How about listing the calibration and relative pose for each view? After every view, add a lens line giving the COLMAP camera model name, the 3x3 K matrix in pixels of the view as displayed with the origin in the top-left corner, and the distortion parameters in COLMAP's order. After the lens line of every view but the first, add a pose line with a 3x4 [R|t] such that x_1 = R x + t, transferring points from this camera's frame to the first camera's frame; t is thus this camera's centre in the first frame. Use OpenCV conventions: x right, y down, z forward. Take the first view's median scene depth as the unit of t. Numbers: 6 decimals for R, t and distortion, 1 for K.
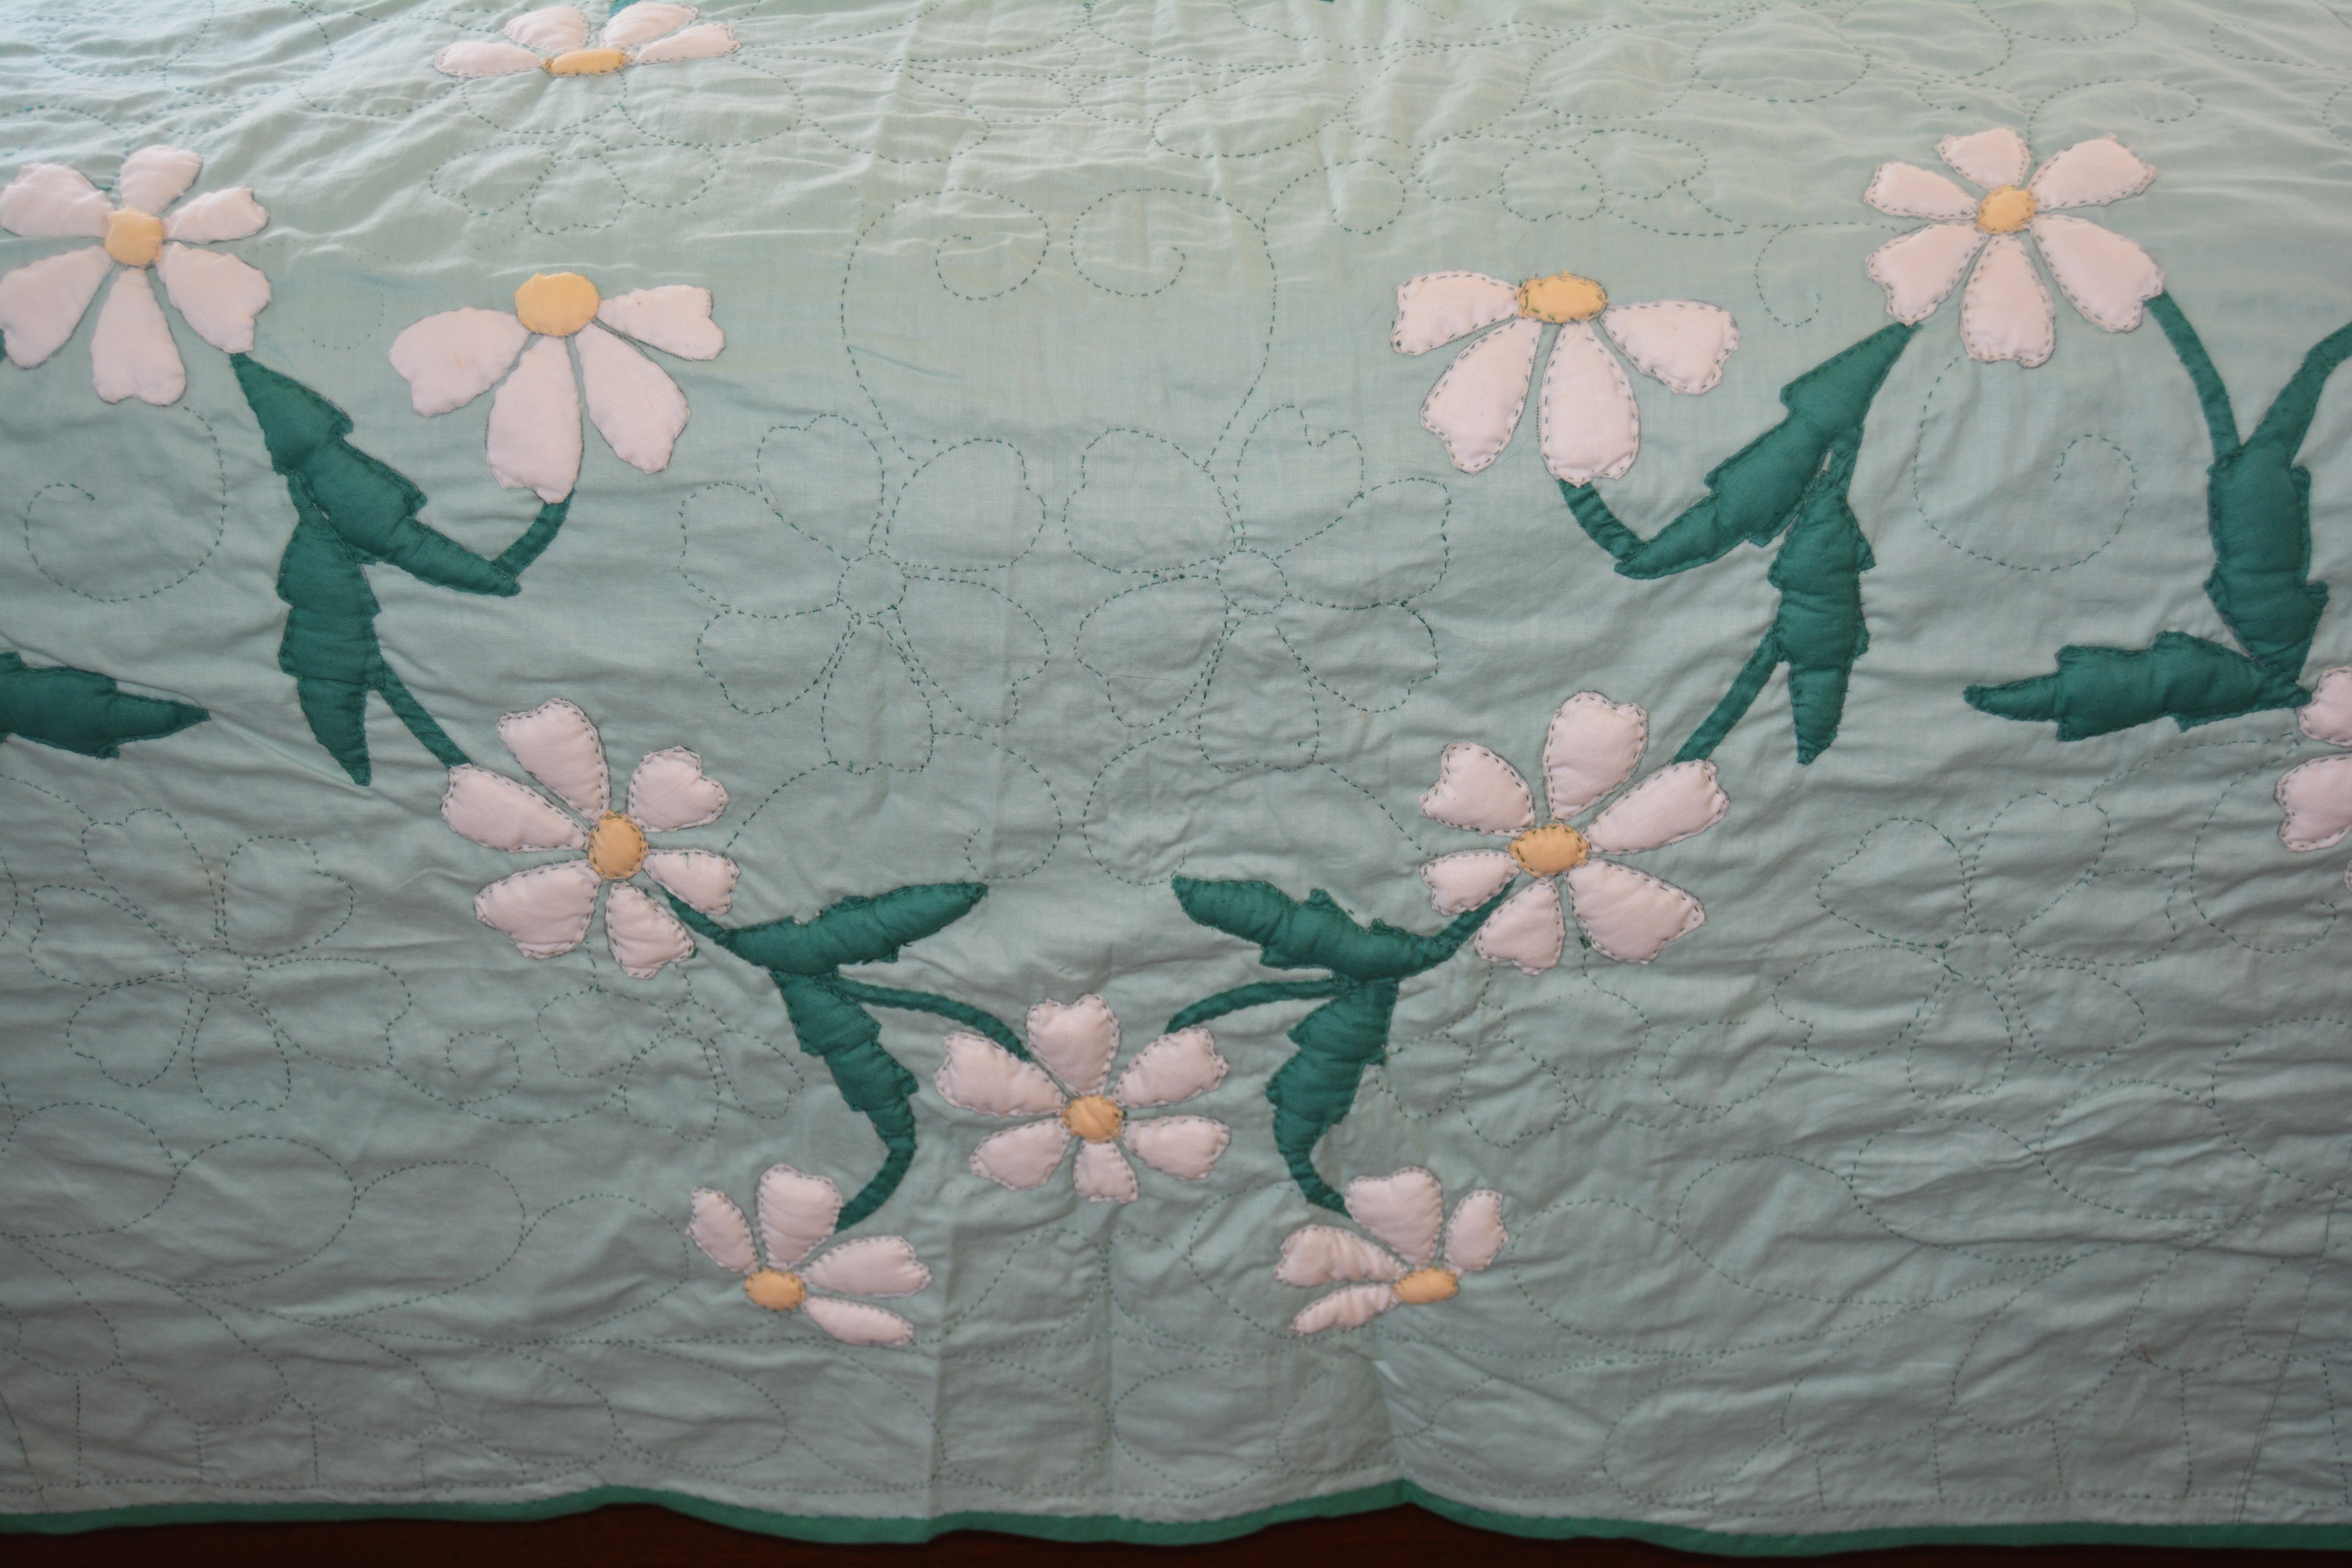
lens RADIAL K [[2584.4, 0, 1184.0], [0, 2584.4, 797.1], [0, 0, 1]] dist [-0.059450, 0.000000]
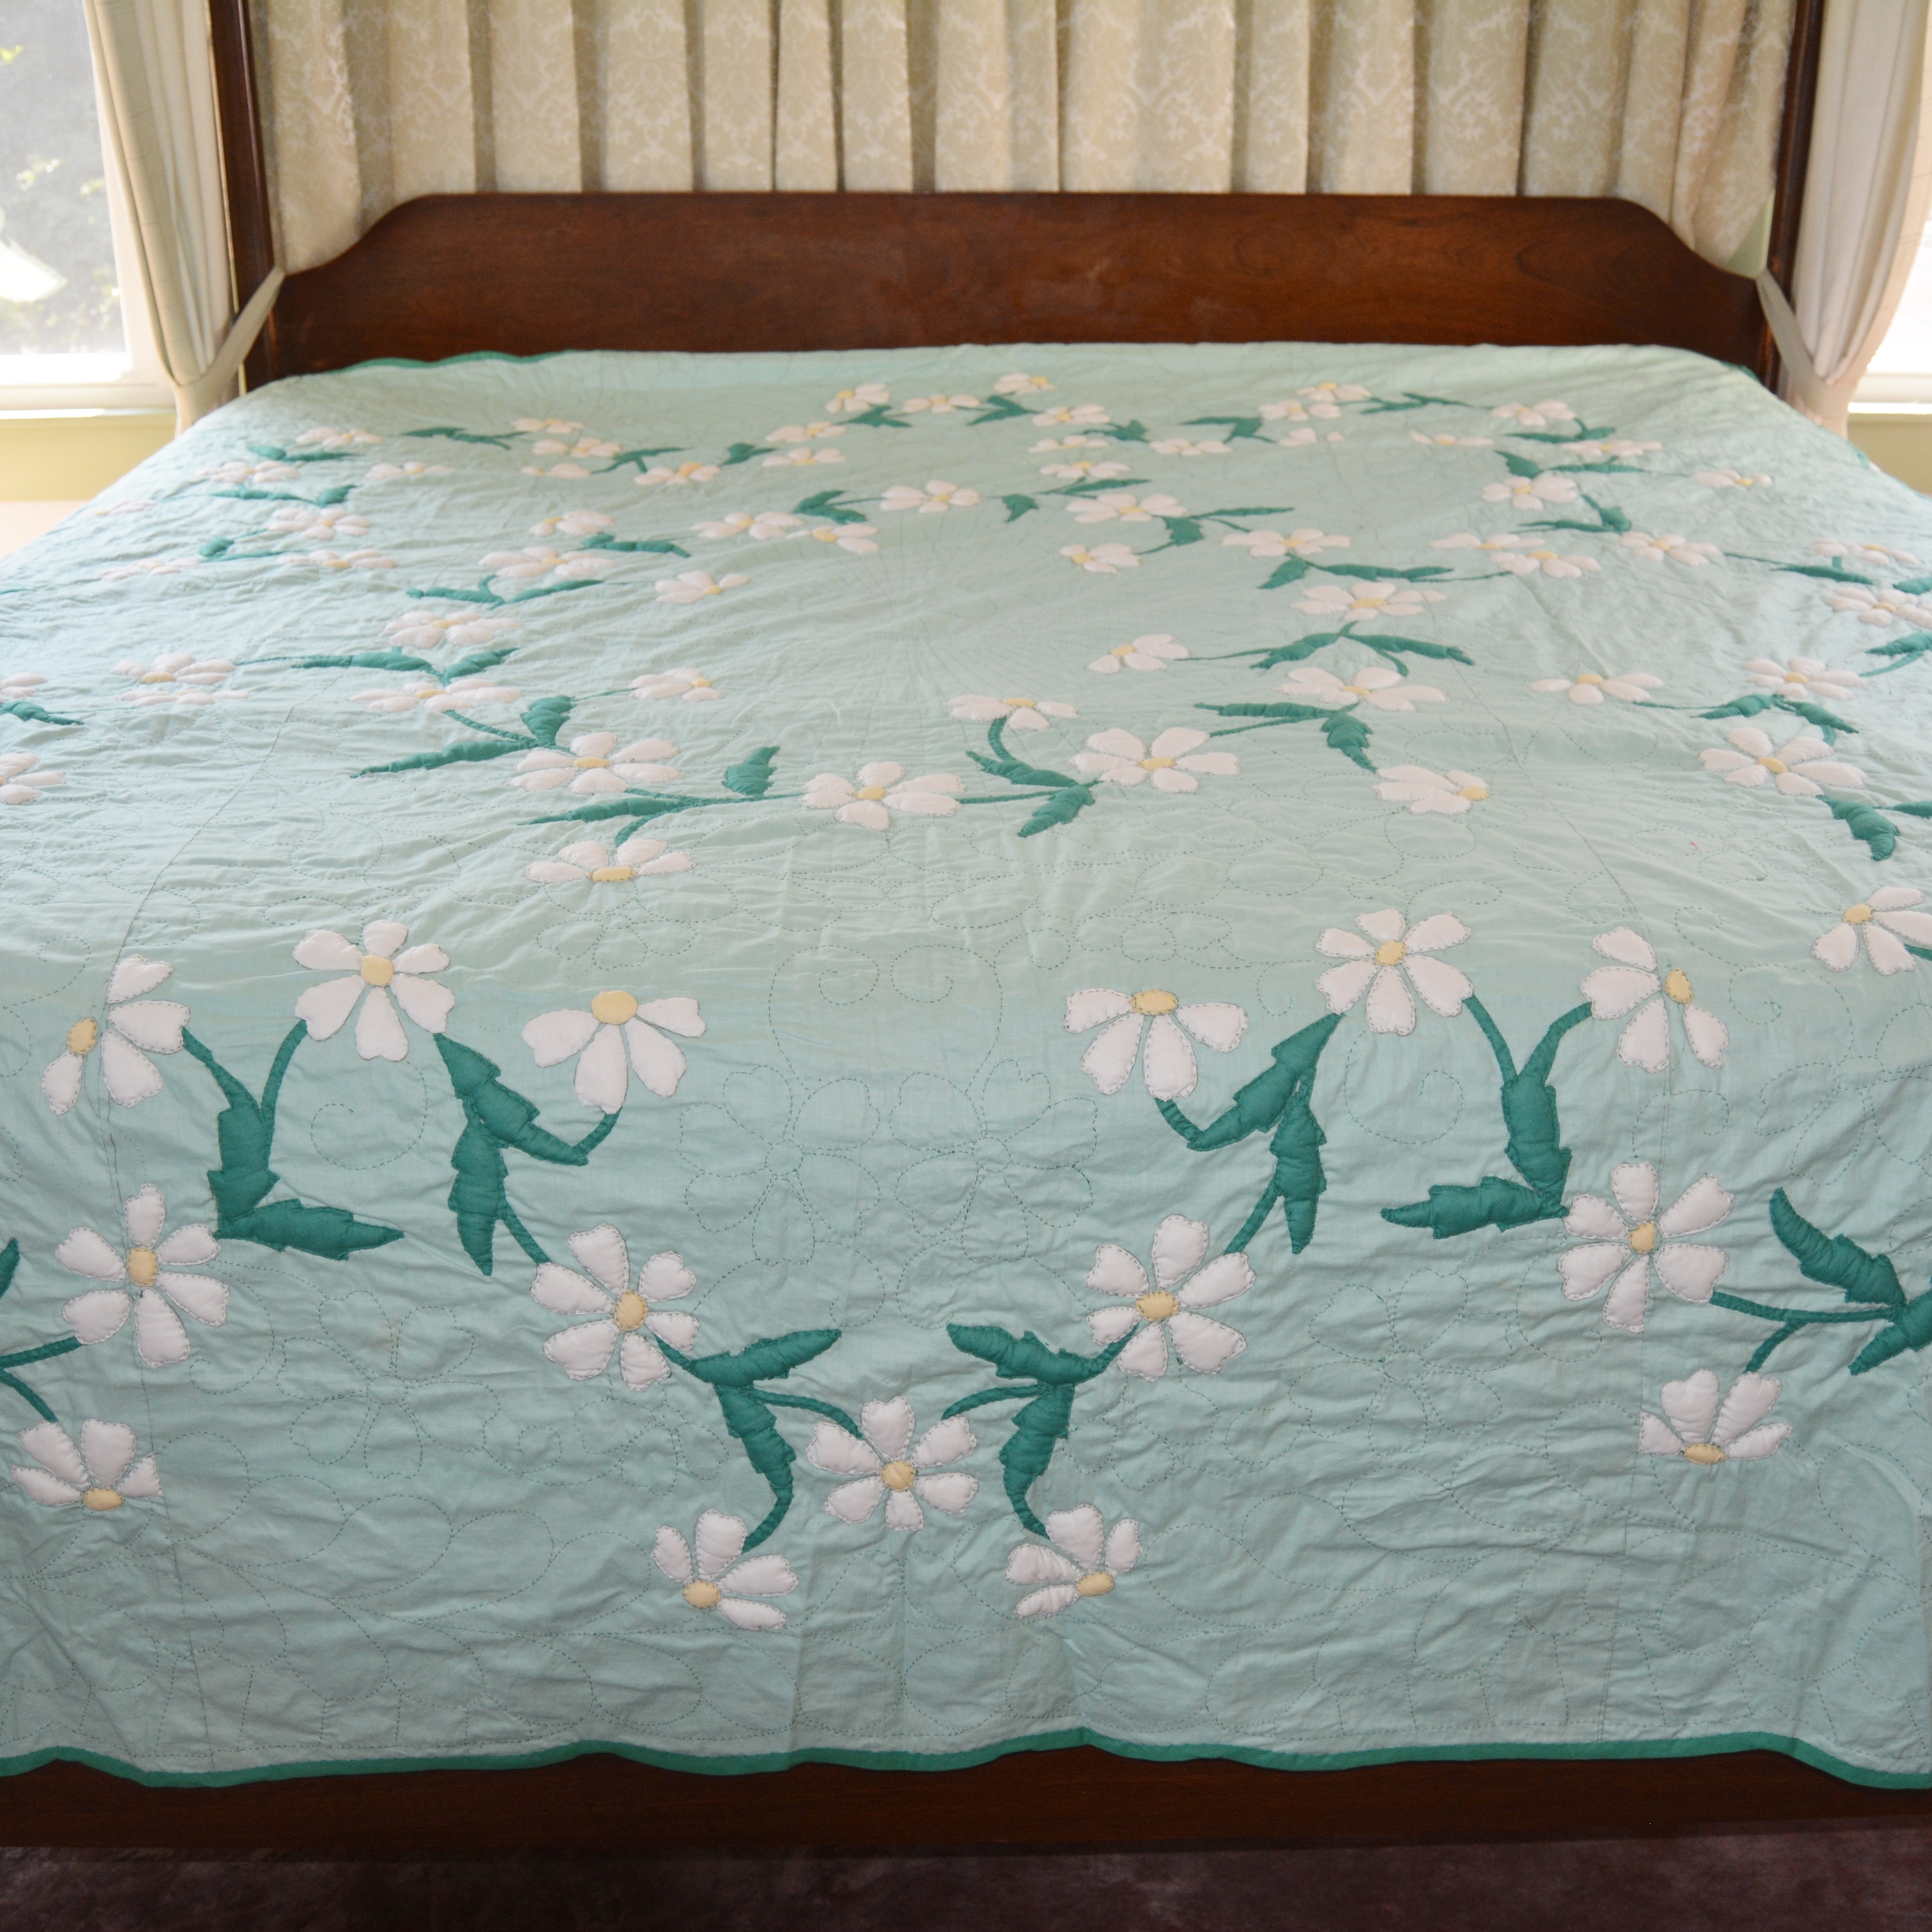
lens RADIAL K [[2159.5, 0, 961.3], [0, 2159.5, 969.3], [0, 0, 1]] dist [-0.077202, 0.000000]
pose [[0.999356, -0.004056, 0.035655, -0.044805], [0.011380, 0.978127, -0.207698, 0.097019], [-0.034033, 0.207970, 0.977543, -0.483974]]
